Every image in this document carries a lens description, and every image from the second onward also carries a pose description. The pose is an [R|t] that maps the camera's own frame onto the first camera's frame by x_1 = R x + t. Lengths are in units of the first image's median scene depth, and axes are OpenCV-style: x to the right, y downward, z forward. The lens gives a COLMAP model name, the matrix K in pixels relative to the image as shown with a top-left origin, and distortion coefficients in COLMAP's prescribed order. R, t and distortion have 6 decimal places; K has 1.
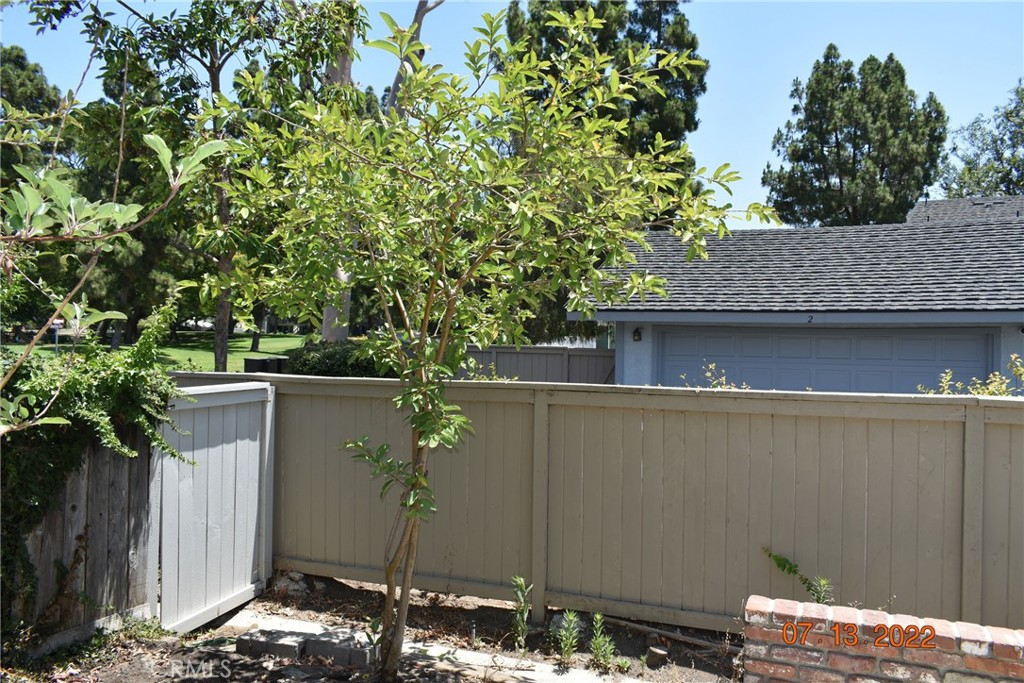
lens RADIAL K [[790.1, 0, 513.6], [0, 790.1, 342.2], [0, 0, 1]] dist [-0.011157, 0.006303]
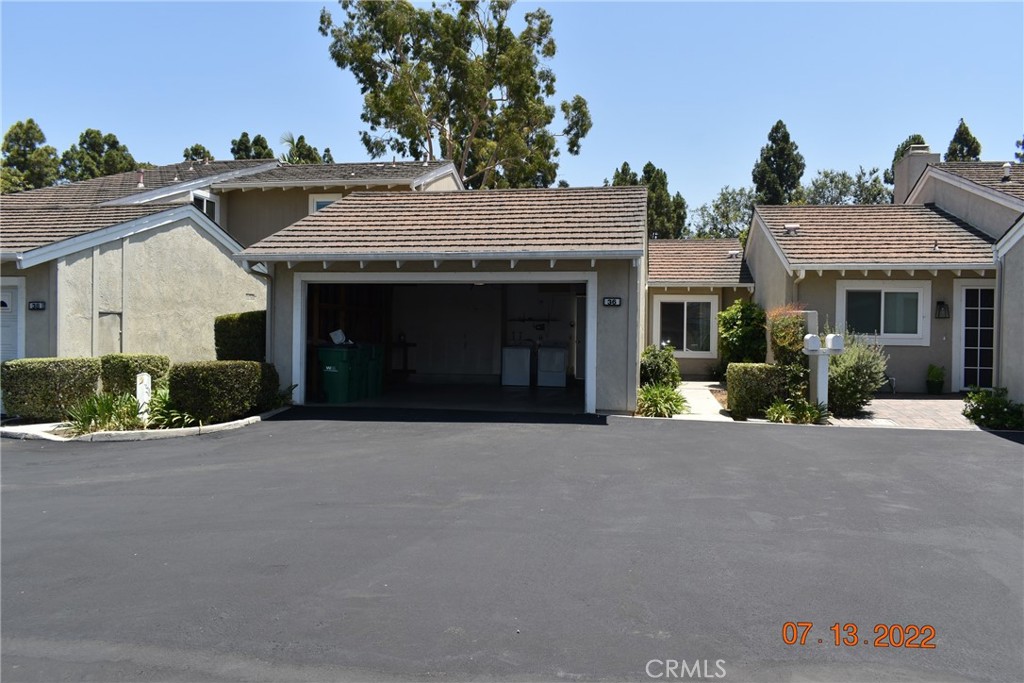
lens RADIAL K [[790.1, 0, 511.5], [0, 790.1, 341.2], [0, 0, 1]] dist [-0.011157, 0.006303]
pose [[0.974930, -0.002217, 0.222501, -0.234174], [0.000134, 0.999956, 0.009375, 0.003969], [-0.222512, -0.009110, 0.974887, -0.655465]]
